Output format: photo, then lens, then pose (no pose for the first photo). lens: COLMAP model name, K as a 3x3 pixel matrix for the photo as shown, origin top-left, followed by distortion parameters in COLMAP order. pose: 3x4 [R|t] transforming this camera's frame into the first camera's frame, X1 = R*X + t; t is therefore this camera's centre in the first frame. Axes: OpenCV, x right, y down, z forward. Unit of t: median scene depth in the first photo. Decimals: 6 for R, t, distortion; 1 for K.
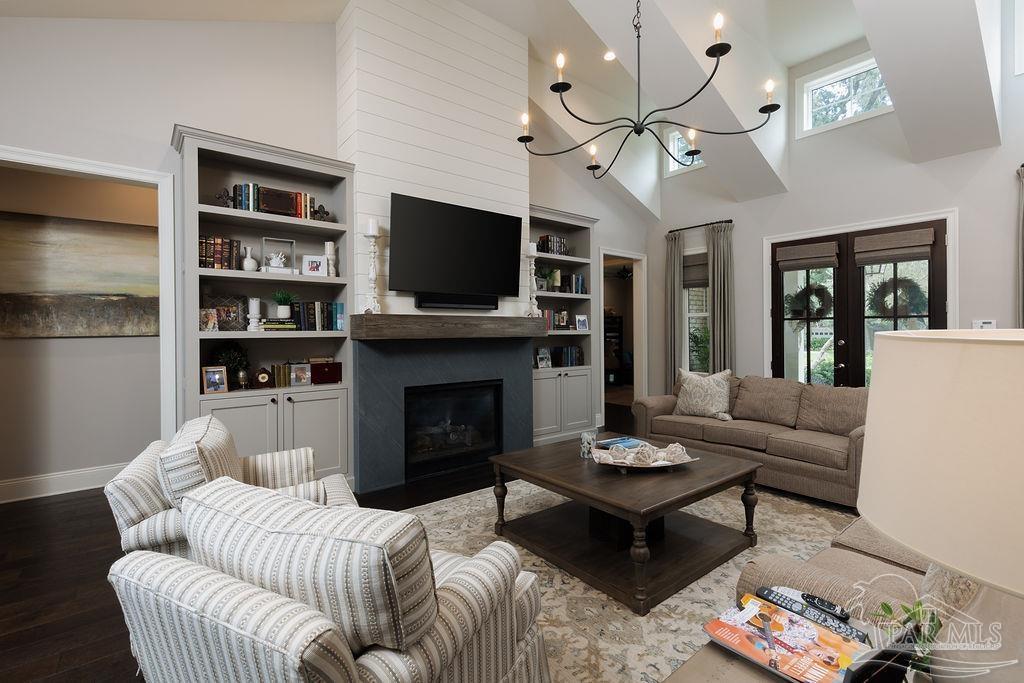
lens RADIAL K [[459.7, 0, 516.2], [0, 459.7, 334.5], [0, 0, 1]] dist [0.002669, -0.000763]
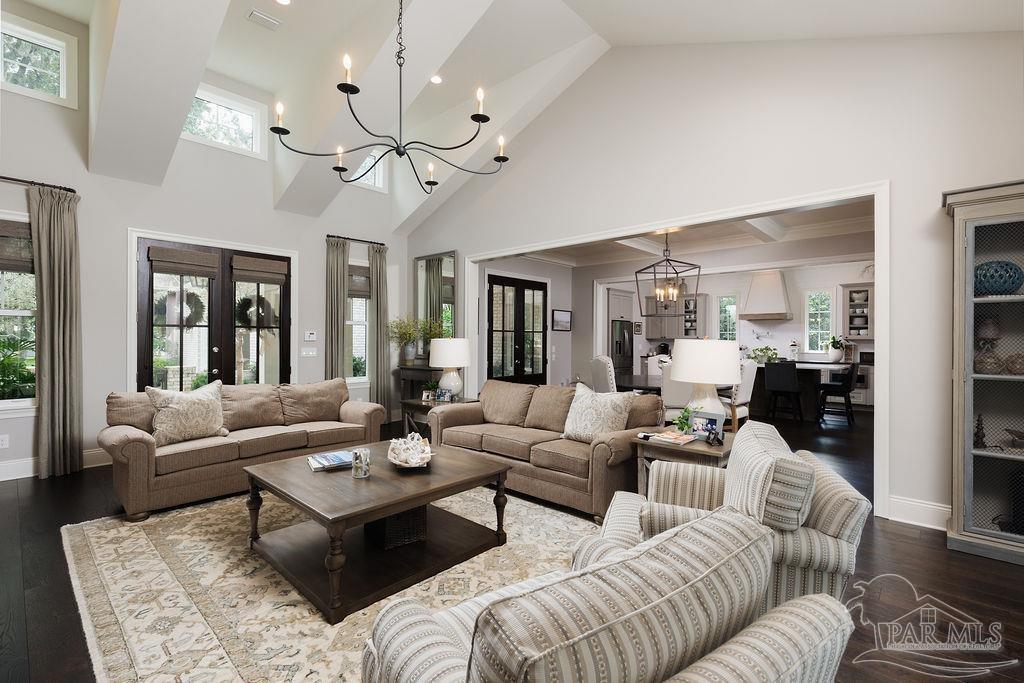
lens RADIAL K [[459.7, 0, 510.8], [0, 459.7, 336.7], [0, 0, 1]] dist [0.002669, -0.000763]
pose [[-0.144345, 0.013142, 0.989440, -0.600905], [0.002489, 0.999913, -0.012917, 0.004528], [-0.989524, 0.000599, -0.144365, 0.642353]]
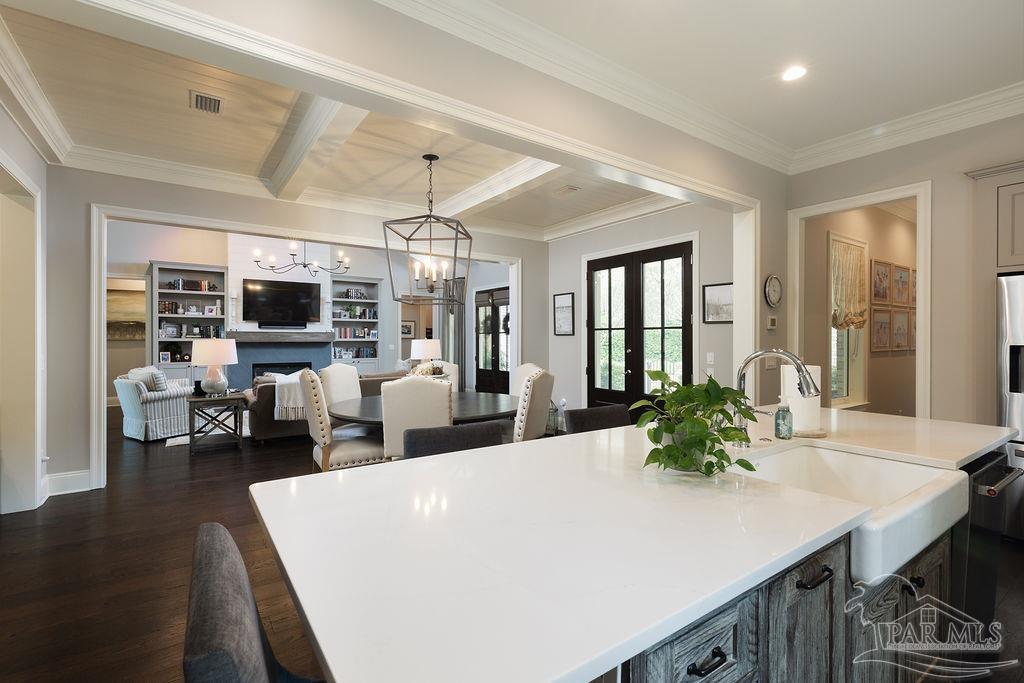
lens RADIAL K [[459.7, 0, 511.5], [0, 459.7, 343.4], [0, 0, 1]] dist [0.002669, -0.000763]
pose [[0.997484, 0.007498, -0.070495, 1.231944], [-0.007139, 0.999960, 0.005331, -0.005410], [0.070533, -0.004814, 0.997498, -1.207482]]
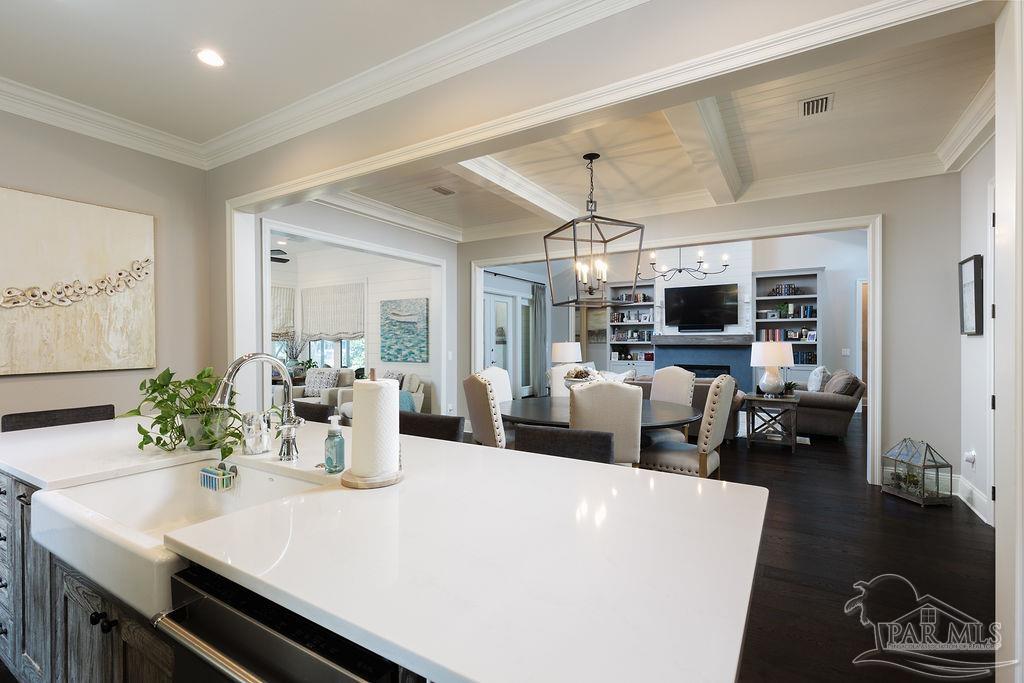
lens RADIAL K [[459.7, 0, 504.5], [0, 459.7, 341.1], [0, 0, 1]] dist [0.002669, -0.000763]
pose [[0.319115, 0.004608, -0.947705, 1.885088], [-0.005867, 0.999979, 0.002887, -0.012885], [0.947698, 0.004639, 0.319136, -0.679349]]
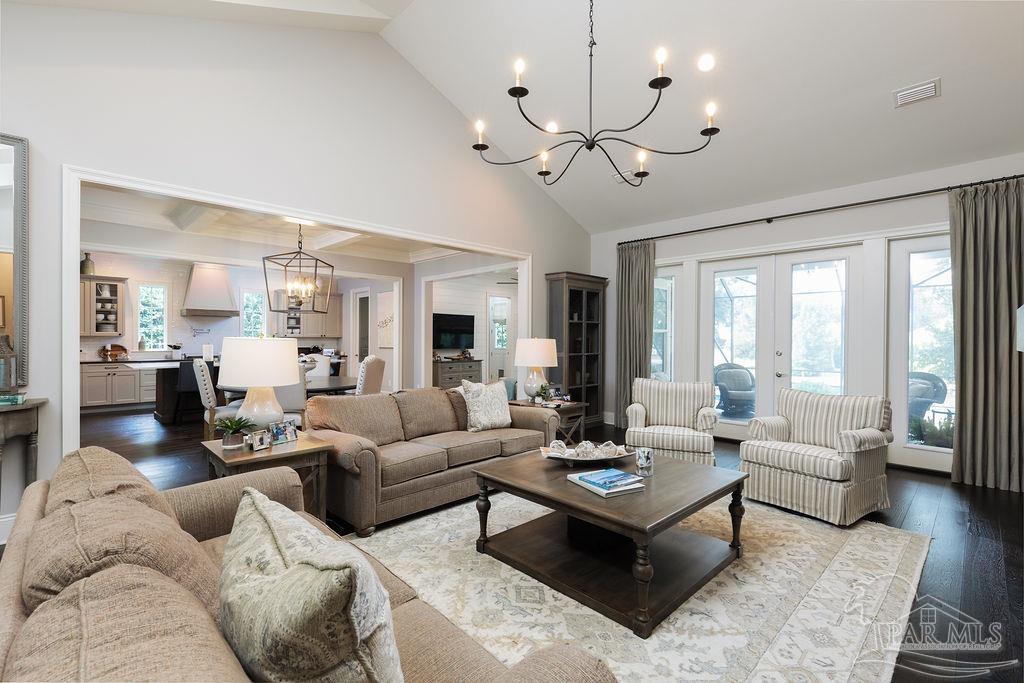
lens RADIAL K [[459.7, 0, 507.8], [0, 459.7, 342.6], [0, 0, 1]] dist [0.002669, -0.000763]
pose [[-0.995949, 0.004401, -0.089817, 0.391727], [0.003168, 0.999899, 0.013874, -0.009531], [0.089869, 0.013533, -0.995862, 1.448386]]
